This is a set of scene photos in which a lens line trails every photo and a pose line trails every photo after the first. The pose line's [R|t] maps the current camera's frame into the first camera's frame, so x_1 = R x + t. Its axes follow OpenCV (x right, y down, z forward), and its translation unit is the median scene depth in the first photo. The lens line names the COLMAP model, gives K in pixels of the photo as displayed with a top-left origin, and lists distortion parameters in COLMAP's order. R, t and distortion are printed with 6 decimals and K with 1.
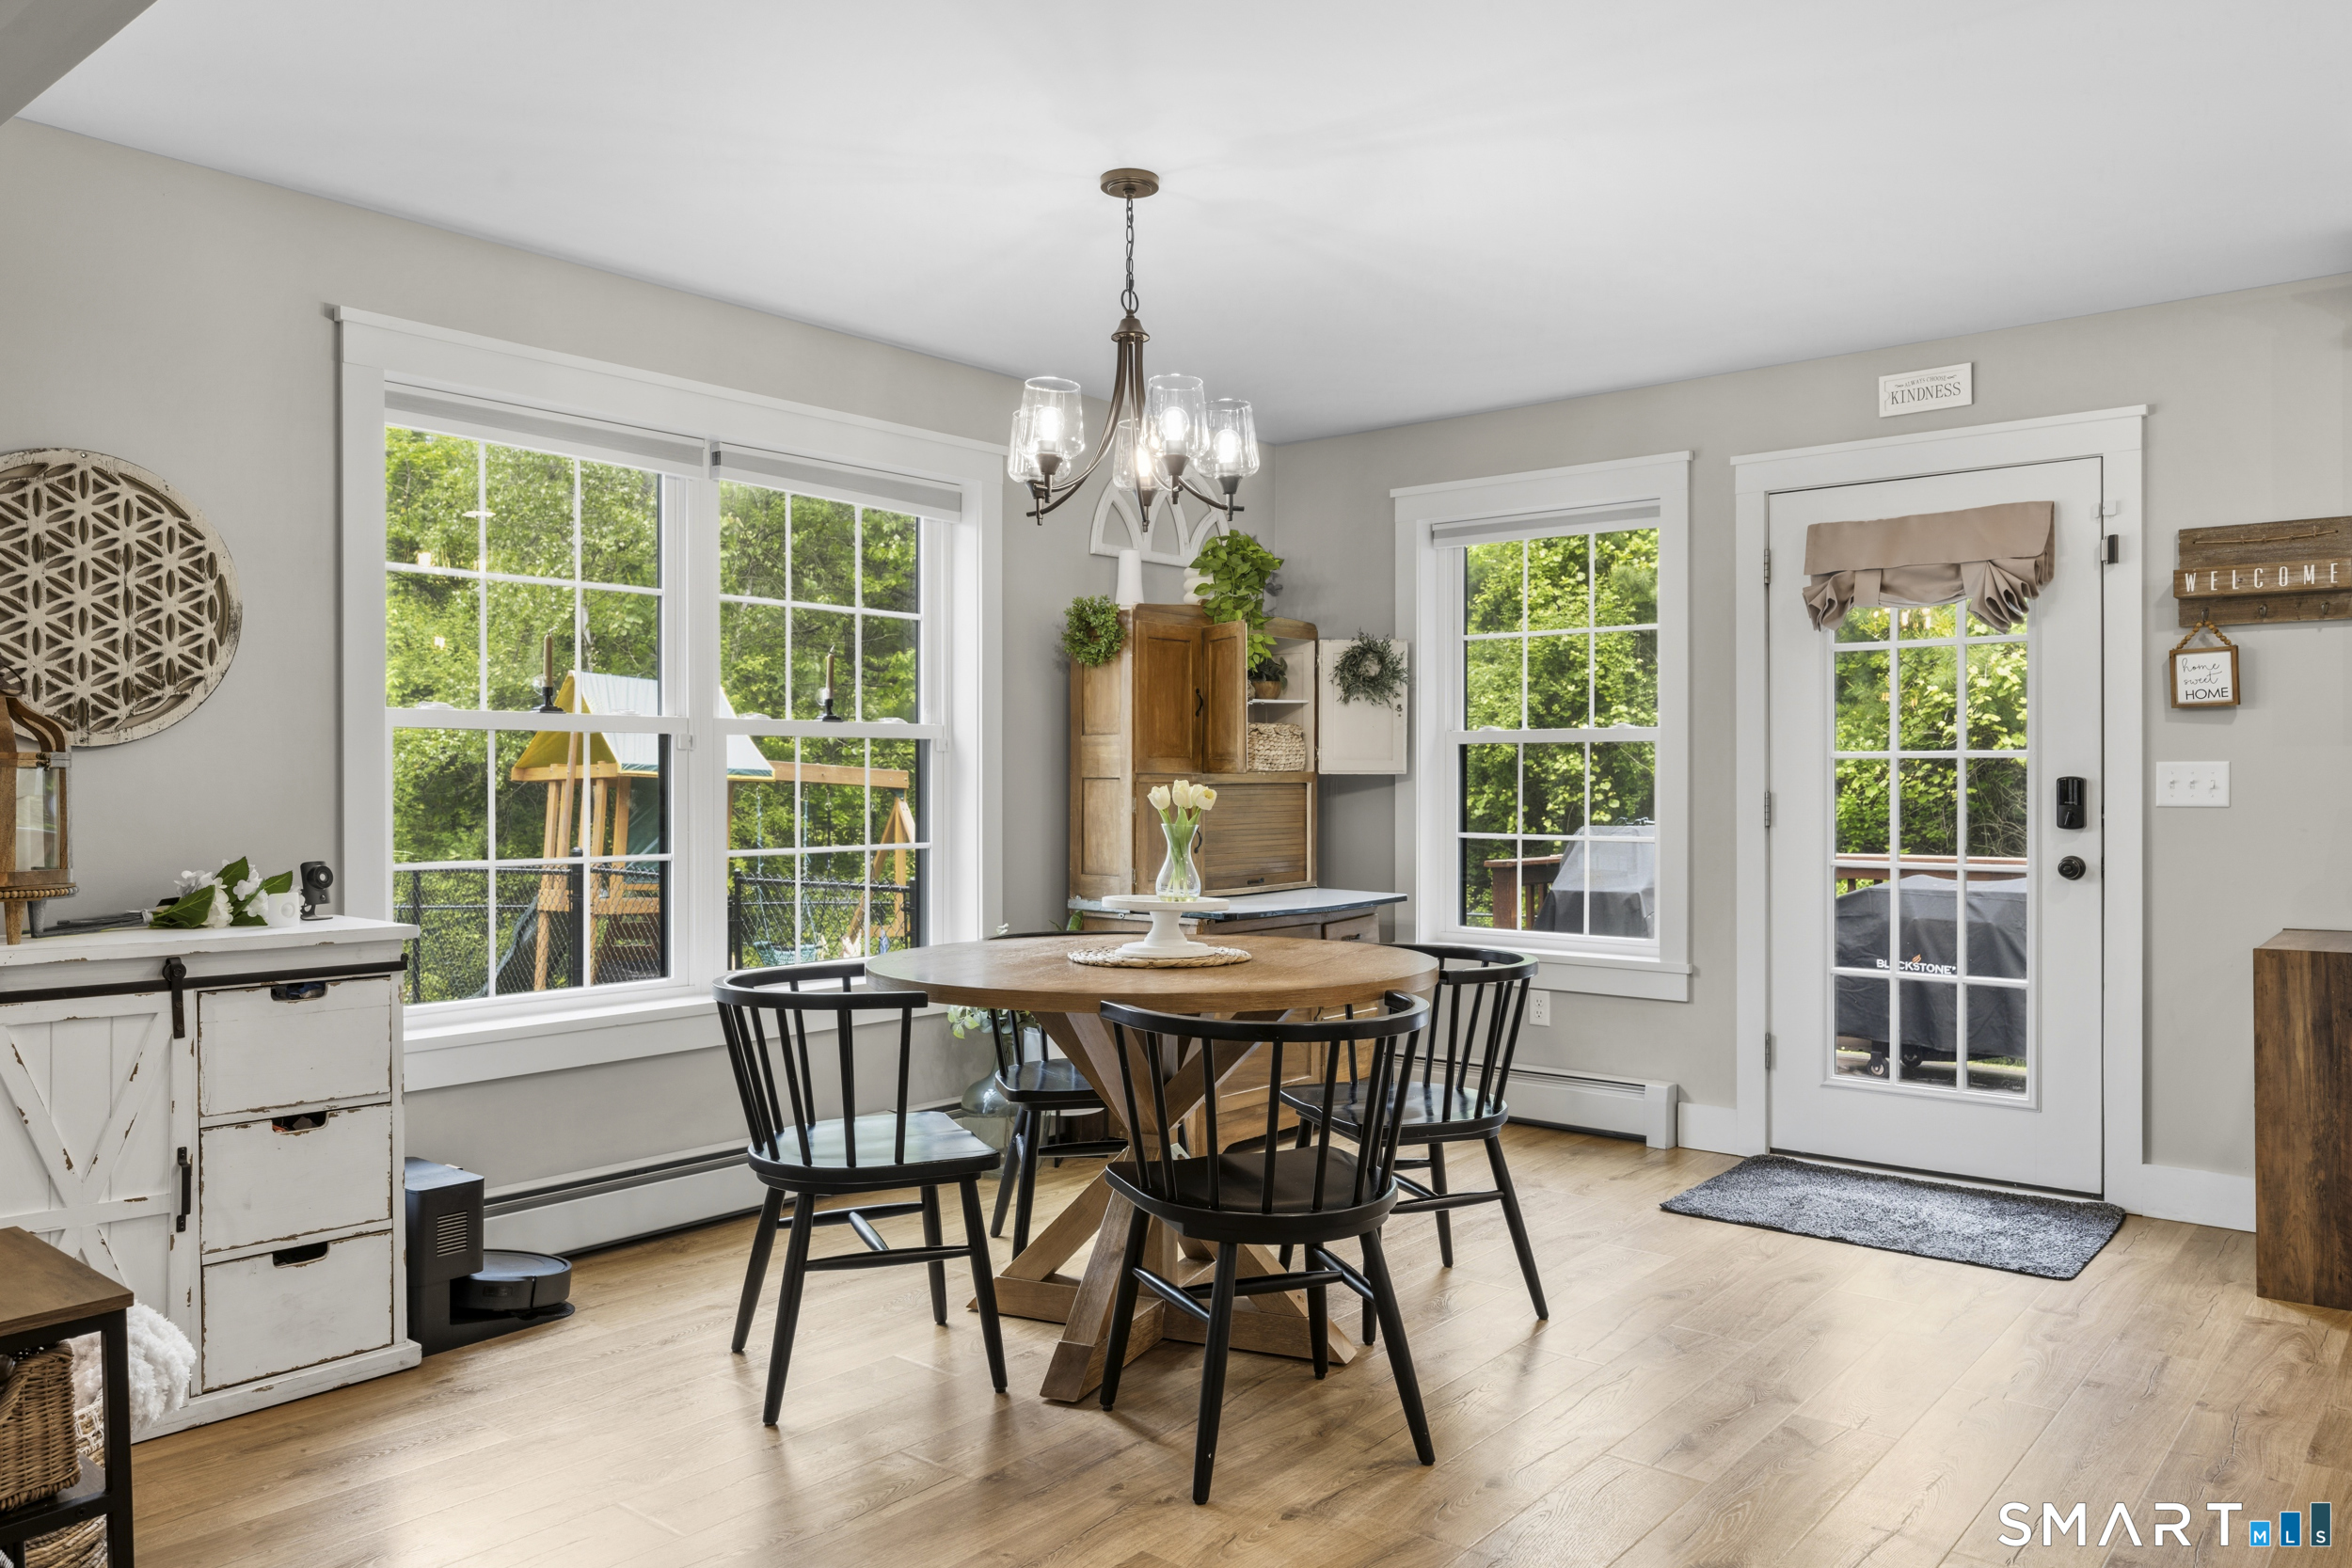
lens RADIAL K [[1645.2, 0, 1176.6], [0, 1645.2, 780.1], [0, 0, 1]] dist [0.000848, -0.000355]
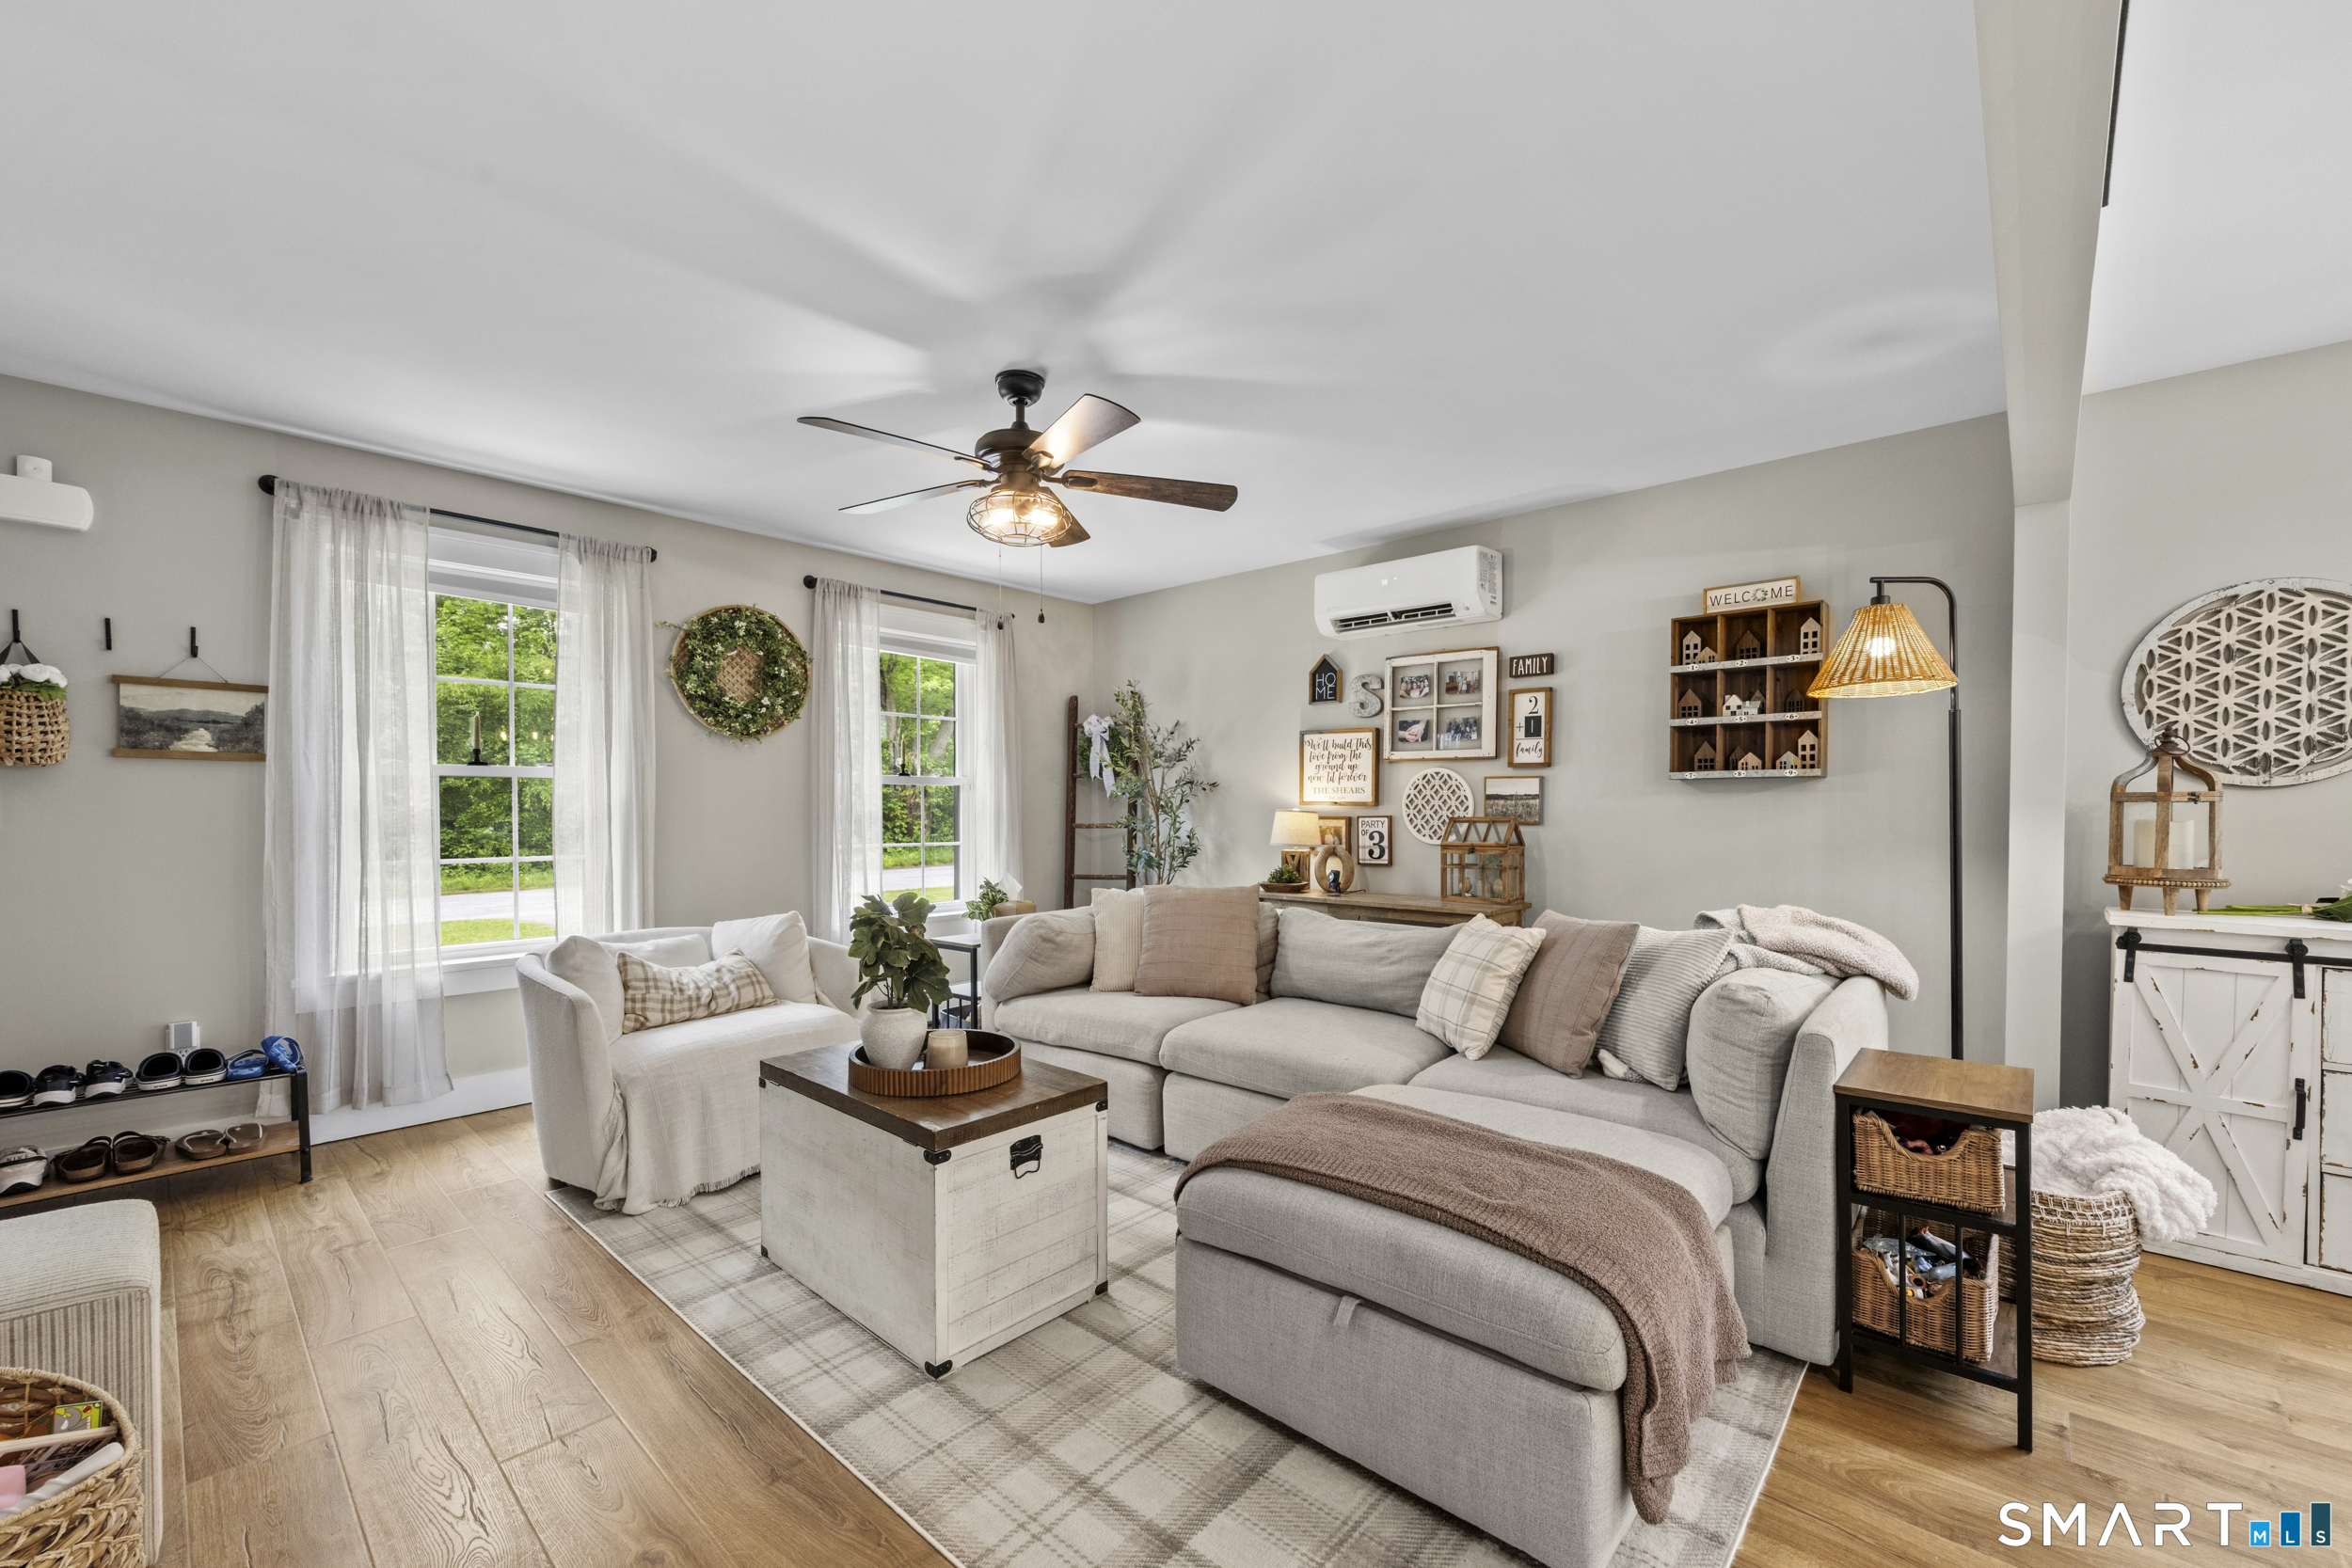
lens RADIAL K [[936.2, 0, 1194.8], [0, 936.2, 815.3], [0, 0, 1]] dist [0.000623, 0.000008]
pose [[-0.035698, 0.006245, -0.999343, 0.184989], [-0.004380, 0.999970, 0.006405, 0.003552], [0.999353, 0.004605, -0.035669, 0.101231]]
